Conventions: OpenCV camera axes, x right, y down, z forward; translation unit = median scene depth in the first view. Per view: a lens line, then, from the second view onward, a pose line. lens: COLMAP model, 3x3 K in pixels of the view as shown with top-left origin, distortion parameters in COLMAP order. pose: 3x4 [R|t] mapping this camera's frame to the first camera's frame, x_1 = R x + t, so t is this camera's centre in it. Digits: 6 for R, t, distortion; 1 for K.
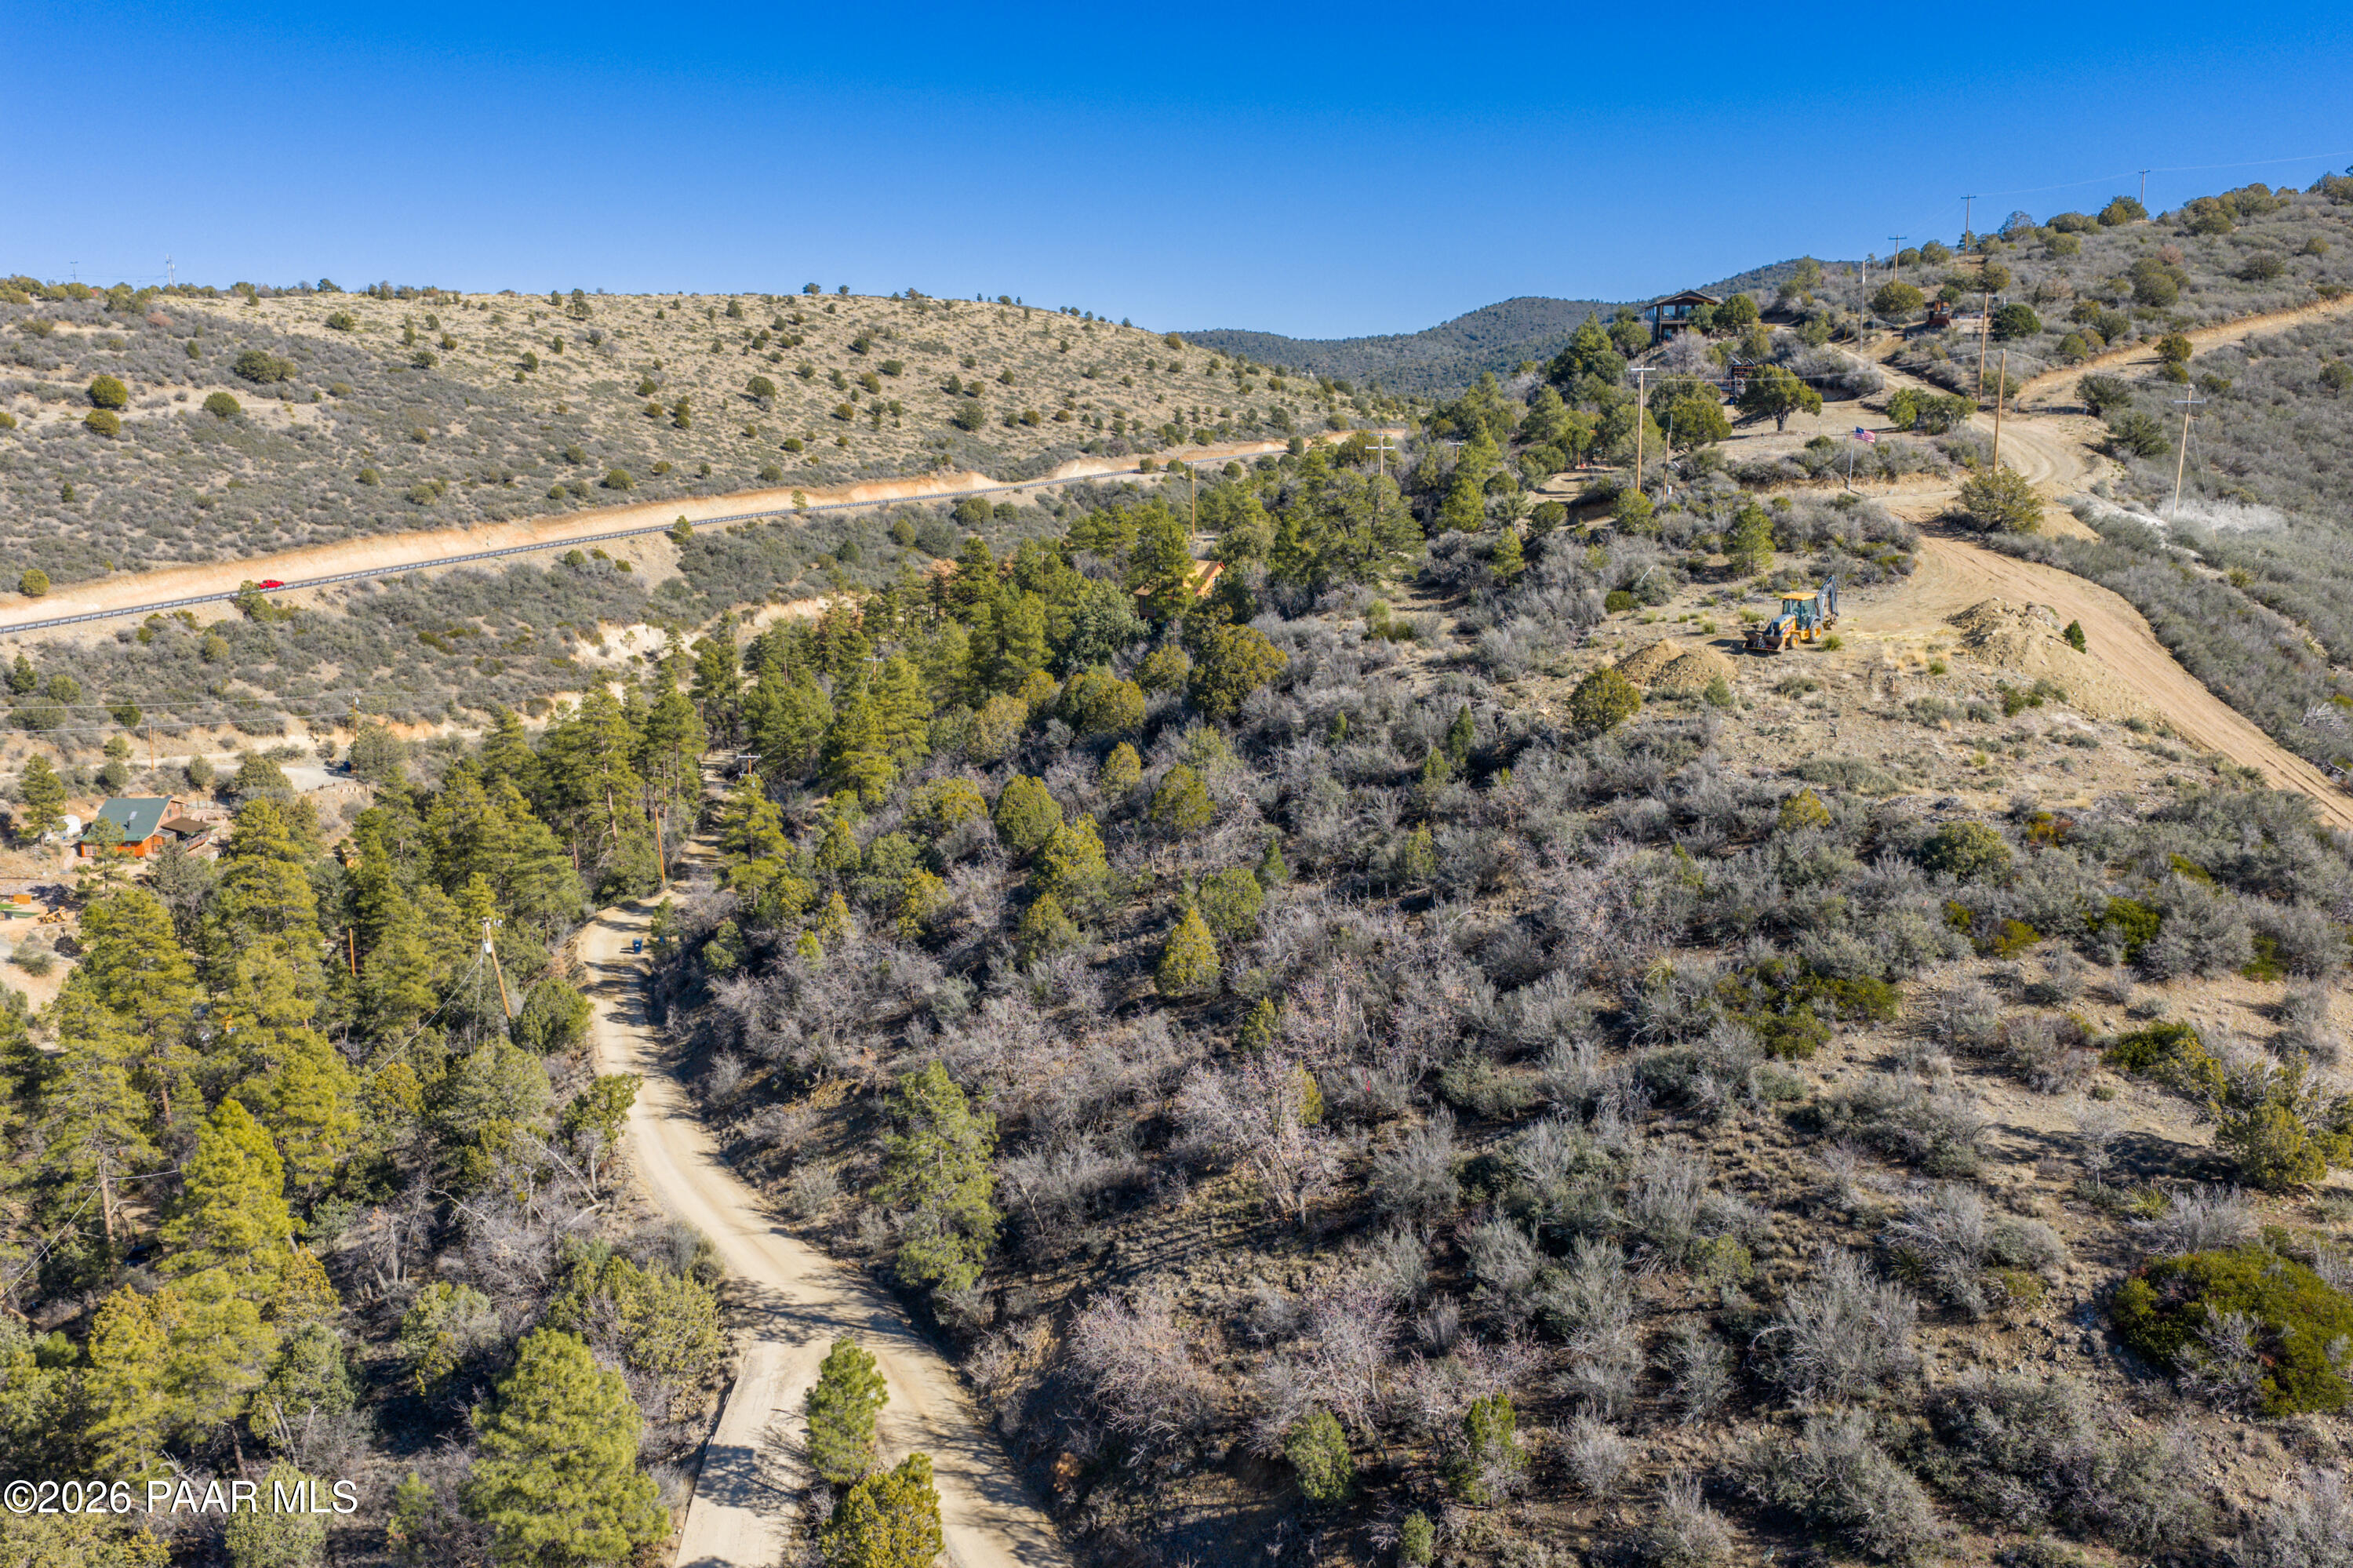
lens RADIAL K [[1940.4, 0, 1186.8], [0, 1940.4, 777.6], [0, 0, 1]] dist [0.024333, -0.050426]
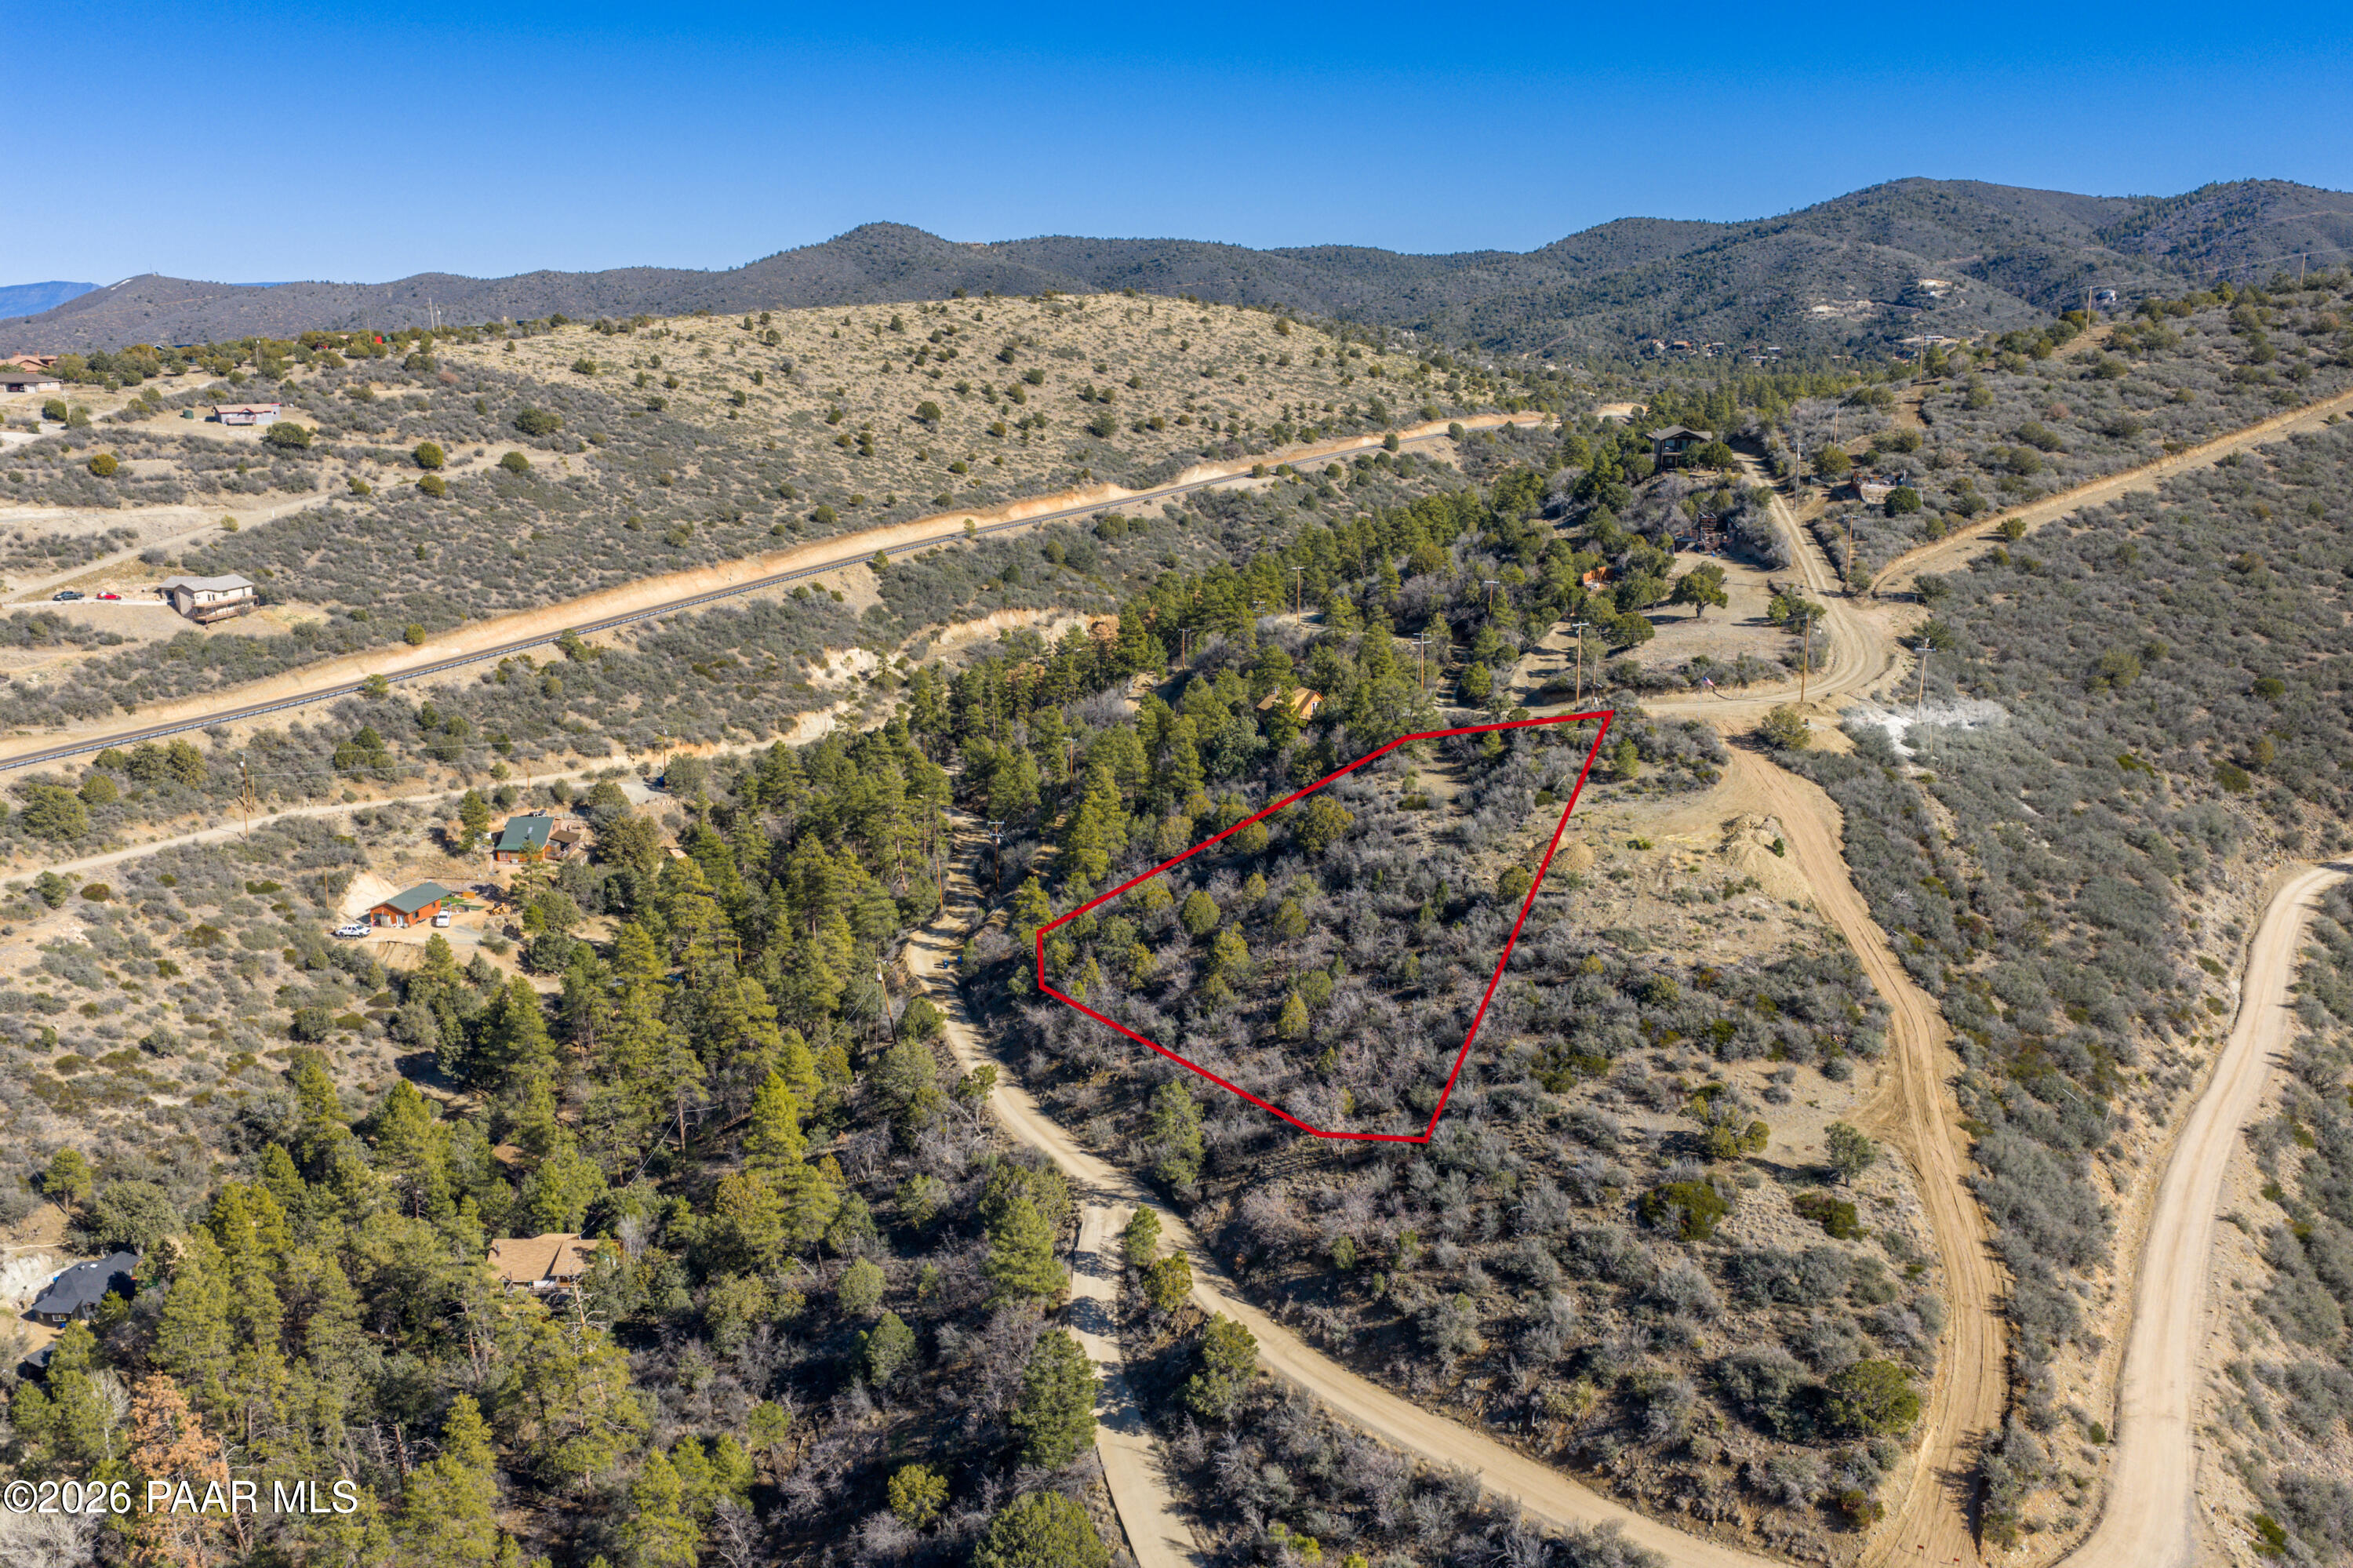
lens RADIAL K [[1940.4, 0, 1174.9], [0, 1940.4, 785.3], [0, 0, 1]] dist [0.024333, -0.050426]
pose [[0.998232, 0.009788, -0.058619, -0.004358], [-0.006413, 0.998326, 0.057473, -0.197018], [0.059084, -0.056996, 0.996625, -0.732130]]
